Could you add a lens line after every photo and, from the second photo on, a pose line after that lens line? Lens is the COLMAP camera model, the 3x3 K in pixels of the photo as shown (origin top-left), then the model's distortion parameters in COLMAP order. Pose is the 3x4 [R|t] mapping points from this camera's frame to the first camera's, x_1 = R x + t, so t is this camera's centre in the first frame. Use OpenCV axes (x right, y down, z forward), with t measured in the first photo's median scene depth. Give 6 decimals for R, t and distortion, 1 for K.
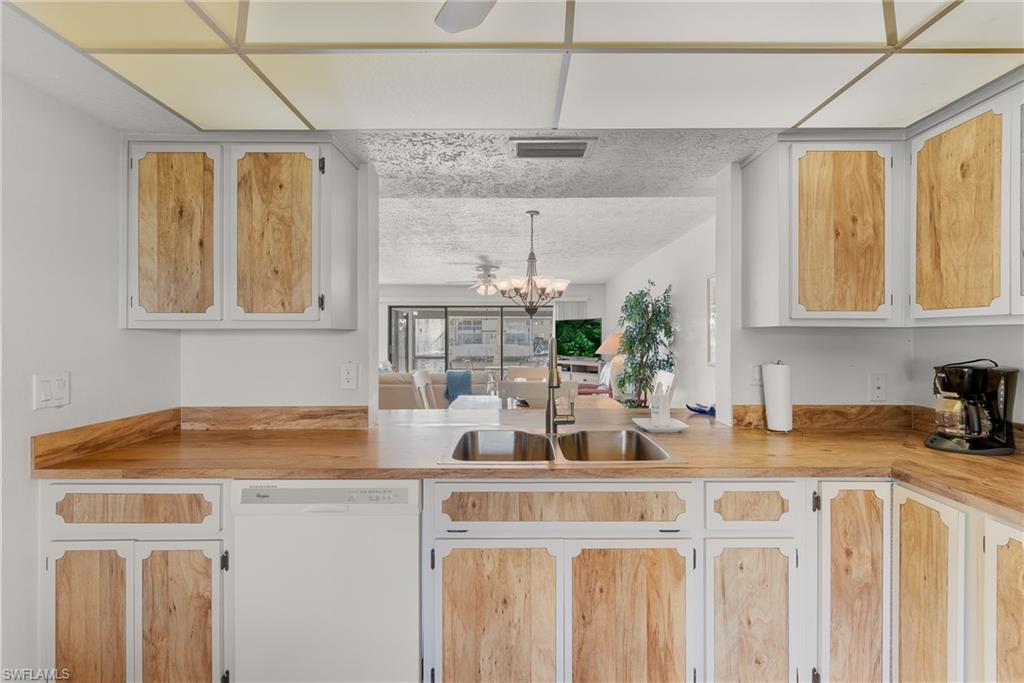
lens RADIAL K [[448.6, 0, 516.3], [0, 448.6, 336.6], [0, 0, 1]] dist [0.001988, 0.000169]
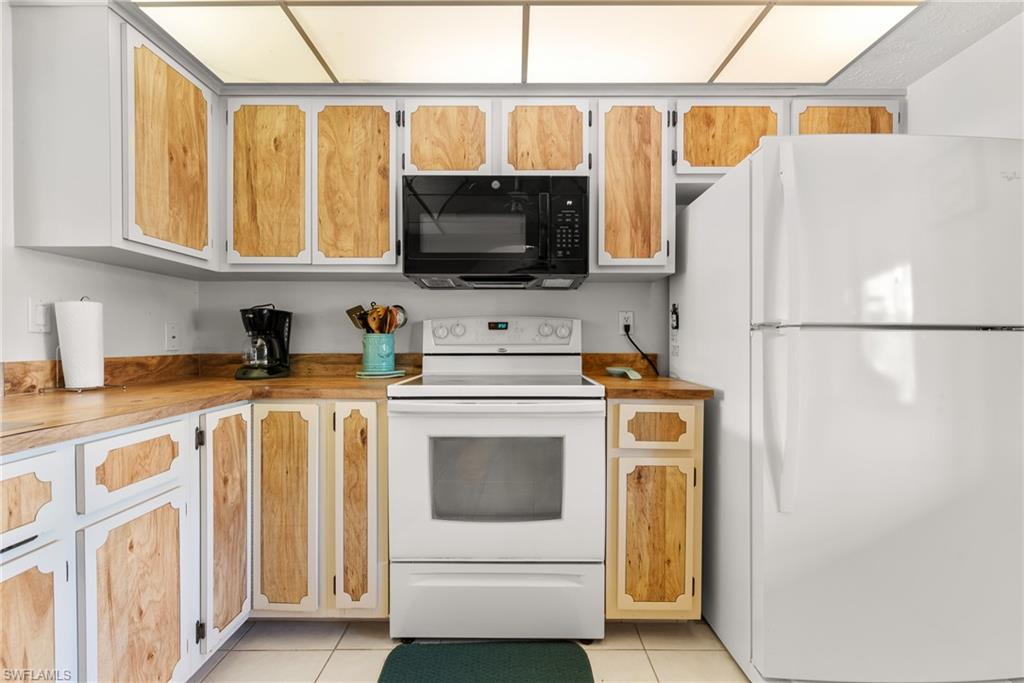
lens RADIAL K [[450.3, 0, 509.1], [0, 450.3, 348.8], [0, 0, 1]] dist [-0.000893, -0.000243]
pose [[-0.001059, -0.011684, 0.999931, -0.205281], [-0.002601, 0.999928, 0.011682, 0.147639], [-0.999996, -0.002588, -0.001089, 0.315401]]
